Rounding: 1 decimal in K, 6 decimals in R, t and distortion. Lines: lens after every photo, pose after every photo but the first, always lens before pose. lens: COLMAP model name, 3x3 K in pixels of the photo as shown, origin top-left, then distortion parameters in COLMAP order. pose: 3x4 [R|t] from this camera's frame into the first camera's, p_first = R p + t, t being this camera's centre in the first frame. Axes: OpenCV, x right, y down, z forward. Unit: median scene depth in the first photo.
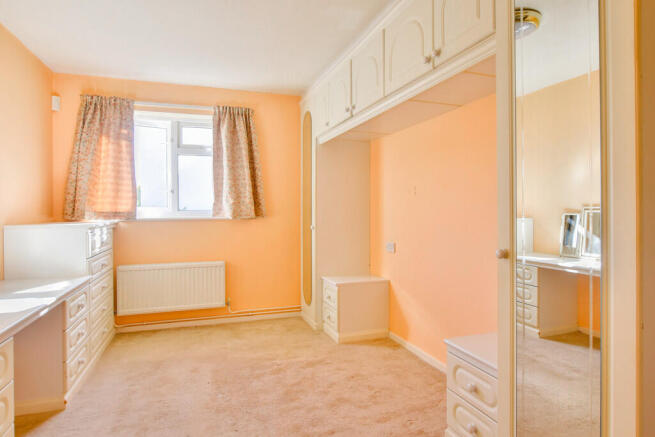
lens RADIAL K [[377.3, 0, 327.5], [0, 377.3, 218.5], [0, 0, 1]] dist [-0.001918, 0.001159]
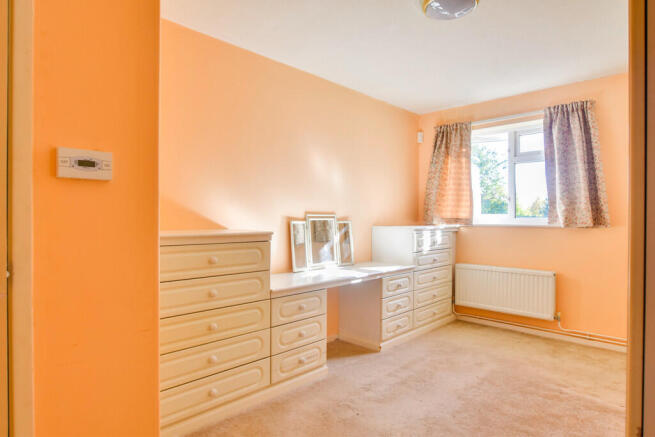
lens RADIAL K [[377.3, 0, 327.5], [0, 377.3, 218.5], [0, 0, 1]] dist [-0.001918, 0.001159]
pose [[0.465269, 0.011365, -0.885097, 0.308604], [-0.020702, 0.999784, 0.001956, -0.009944], [0.884927, 0.017414, 0.465403, 0.073534]]
